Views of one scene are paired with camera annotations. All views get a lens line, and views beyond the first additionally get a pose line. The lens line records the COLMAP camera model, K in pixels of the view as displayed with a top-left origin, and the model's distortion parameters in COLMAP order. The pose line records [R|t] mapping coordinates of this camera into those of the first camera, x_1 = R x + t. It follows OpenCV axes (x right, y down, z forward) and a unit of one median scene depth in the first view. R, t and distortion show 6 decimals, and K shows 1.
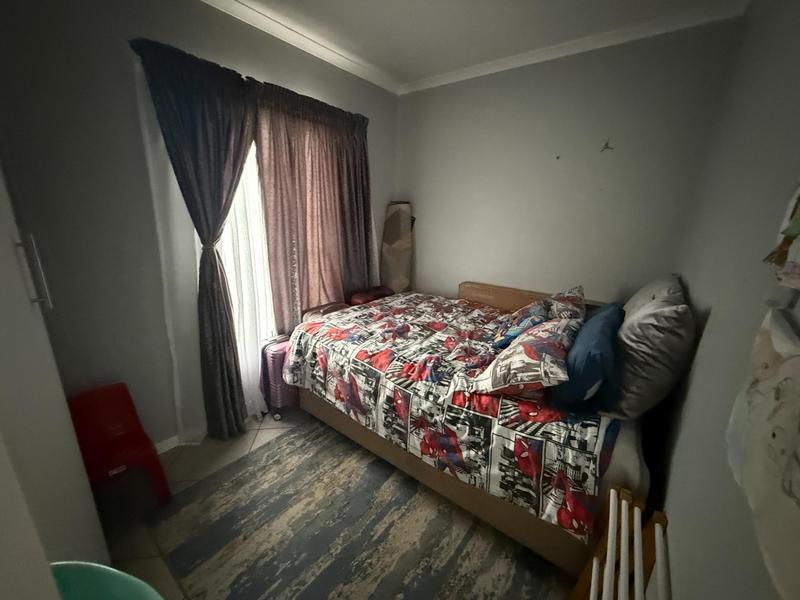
lens RADIAL K [[320.1, 0, 401.7], [0, 320.1, 300.8], [0, 0, 1]] dist [0.001392, 0.000084]
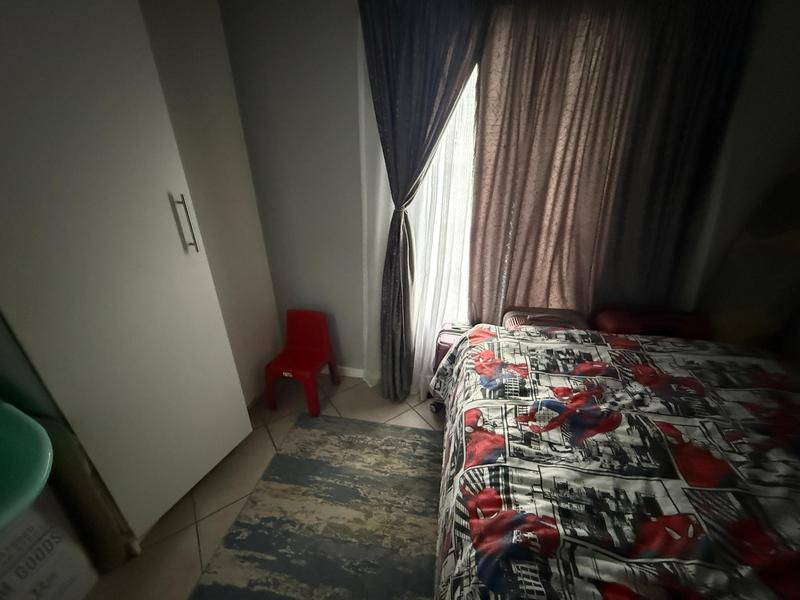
lens RADIAL K [[320.1, 0, 398.2], [0, 320.1, 299.9], [0, 0, 1]] dist [0.001392, 0.000084]
pose [[0.454013, 0.348573, -0.819981, 0.230542], [-0.217532, 0.935813, 0.277369, -0.173805], [0.864032, 0.052443, 0.500697, 0.528634]]
